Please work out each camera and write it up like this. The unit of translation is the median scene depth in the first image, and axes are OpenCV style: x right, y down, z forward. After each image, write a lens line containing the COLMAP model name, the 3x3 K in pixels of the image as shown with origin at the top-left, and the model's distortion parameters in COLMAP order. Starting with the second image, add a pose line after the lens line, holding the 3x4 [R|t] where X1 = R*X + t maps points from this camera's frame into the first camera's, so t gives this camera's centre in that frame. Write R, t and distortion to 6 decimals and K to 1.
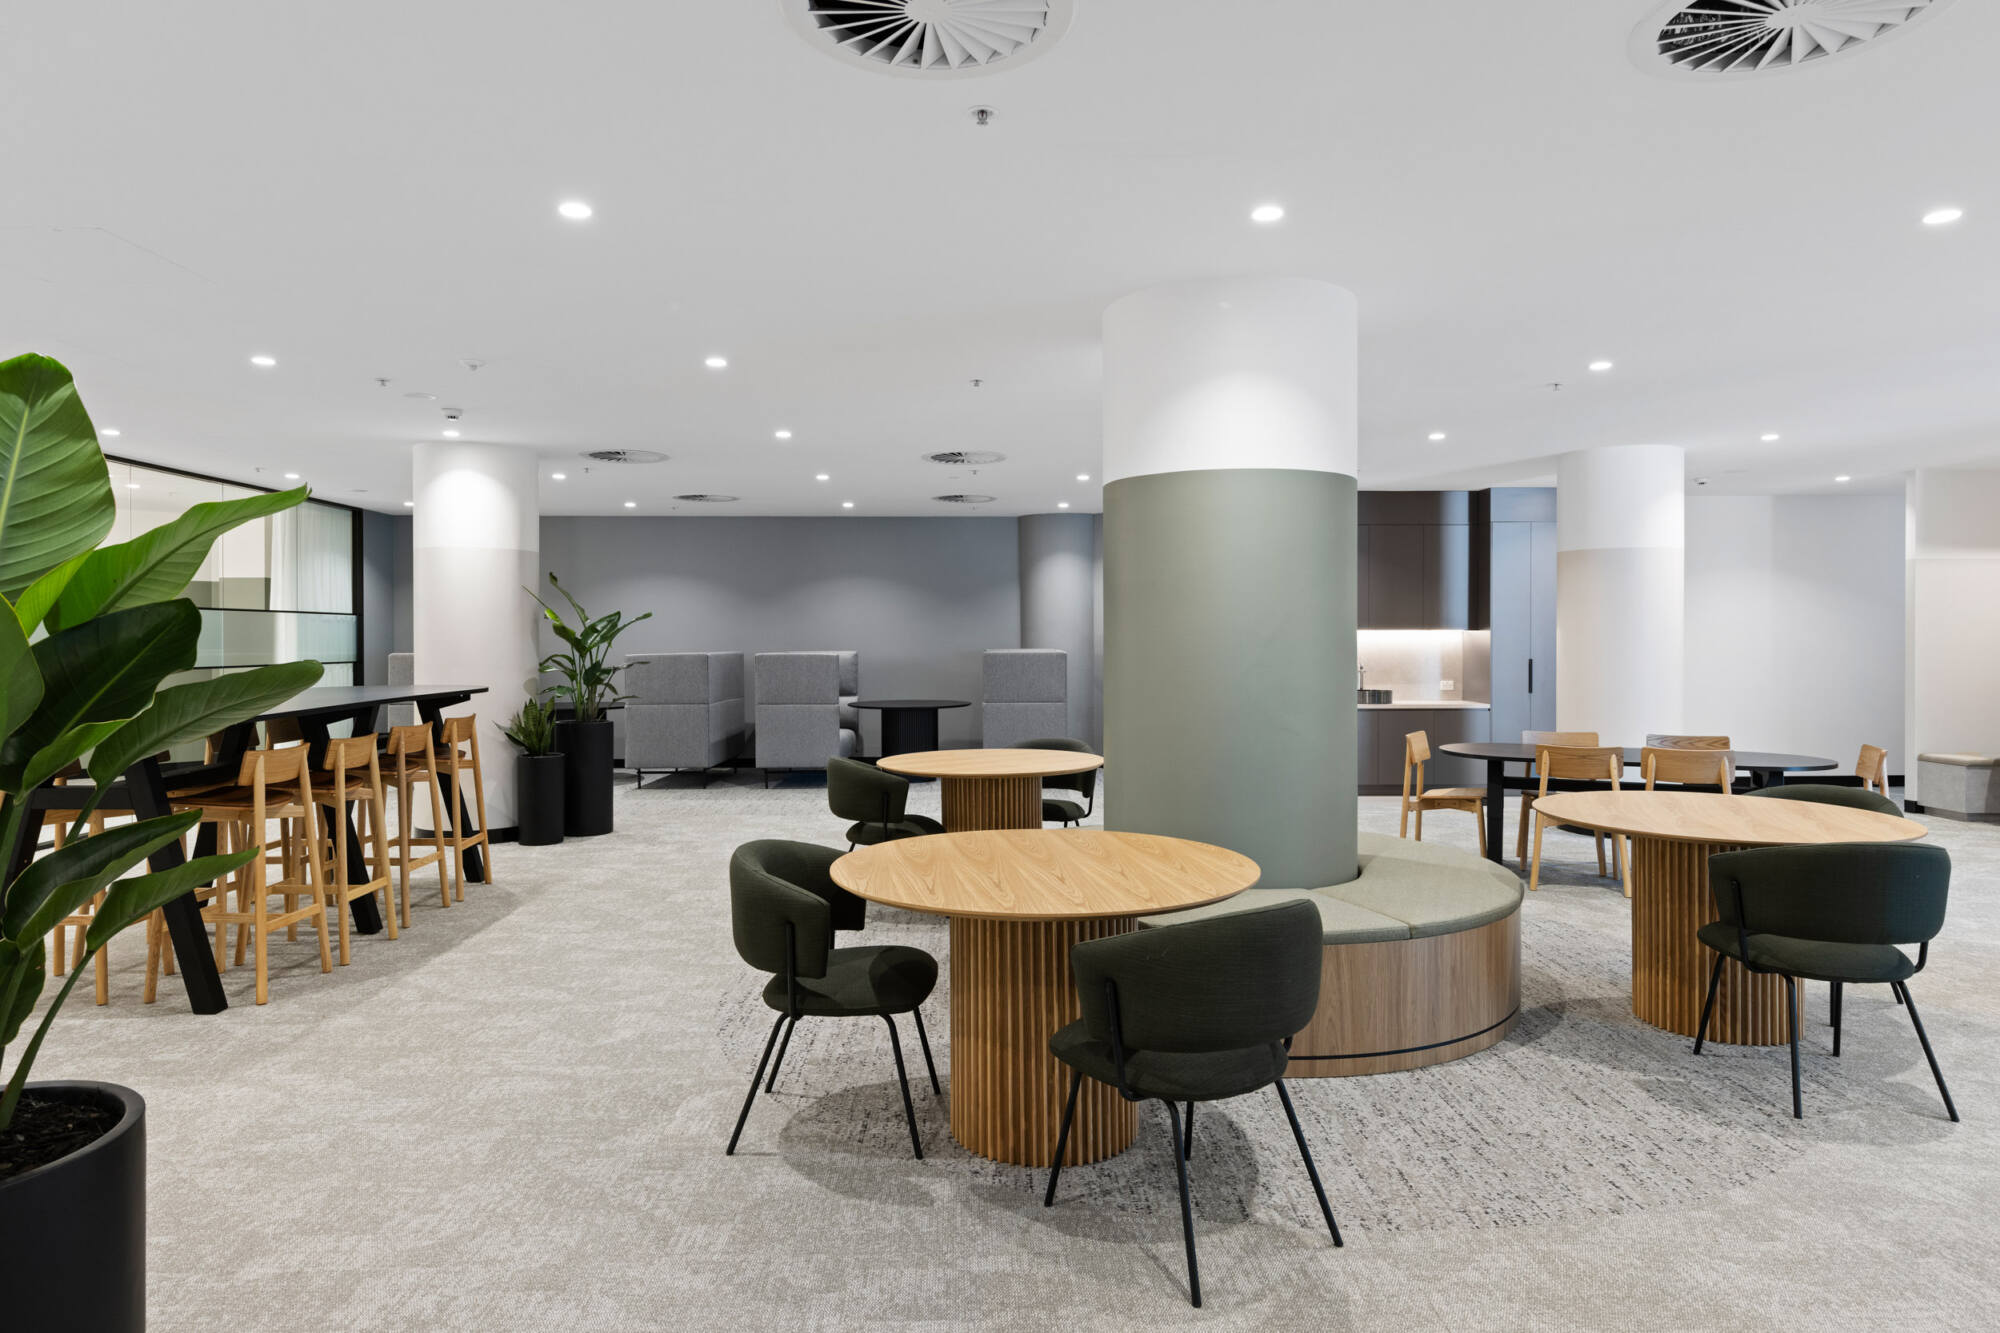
lens RADIAL K [[1239.2, 0, 1000.0], [0, 1239.2, 666.5], [0, 0, 1]] dist [0.005608, 0.000706]
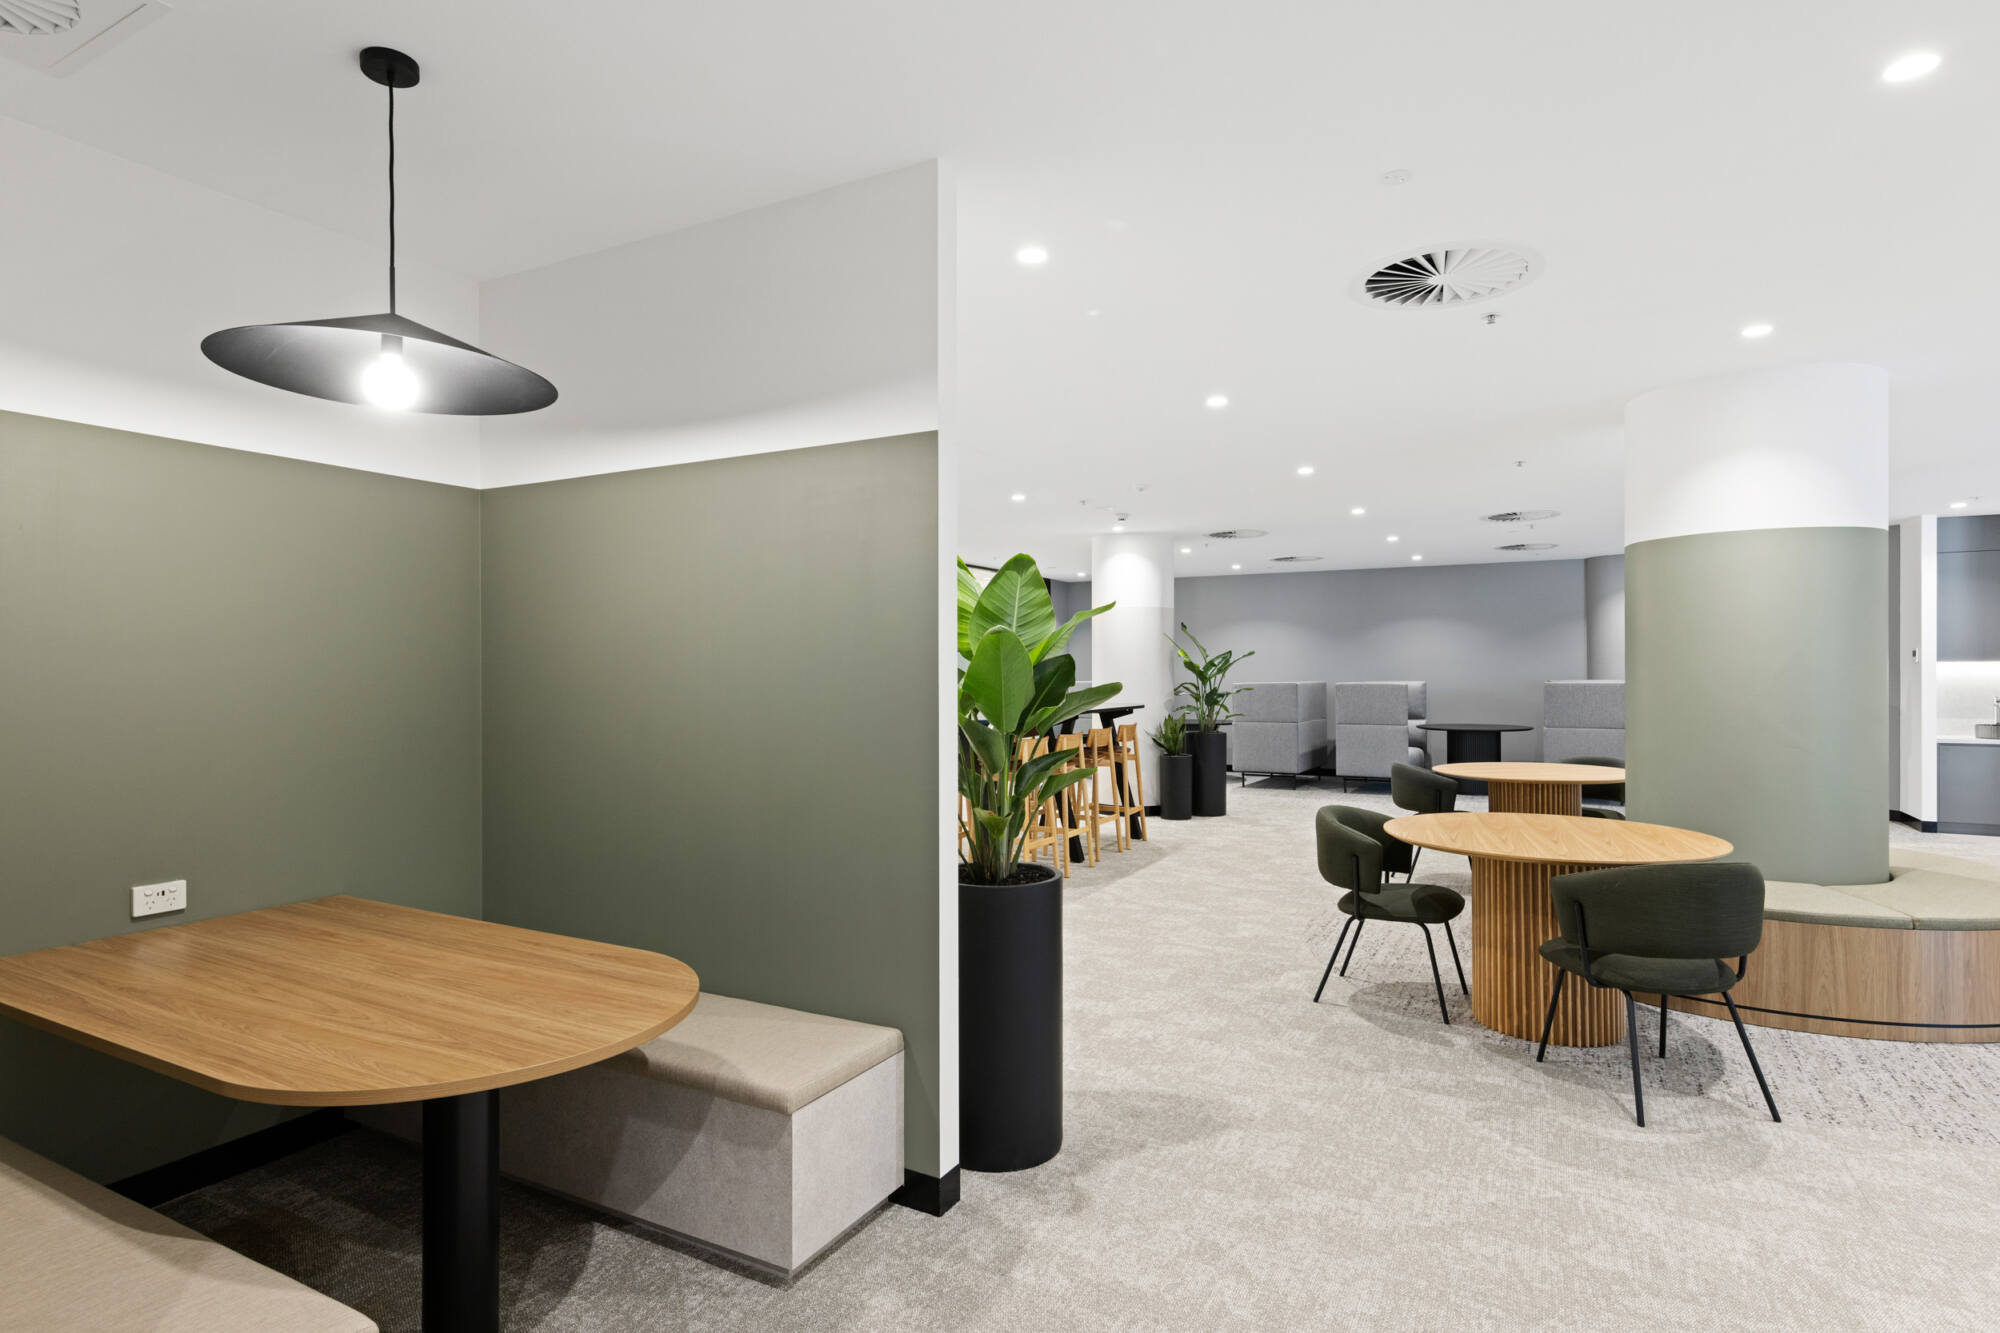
lens RADIAL K [[1063.6, 0, 1000.0], [0, 1063.6, 666.5], [0, 0, 1]] dist [0.001848, 0.000995]
pose [[0.876718, -0.003175, -0.480994, 0.064048], [-0.009497, 0.999669, -0.023909, 0.005984], [0.480911, 0.025529, 0.876398, -0.303402]]
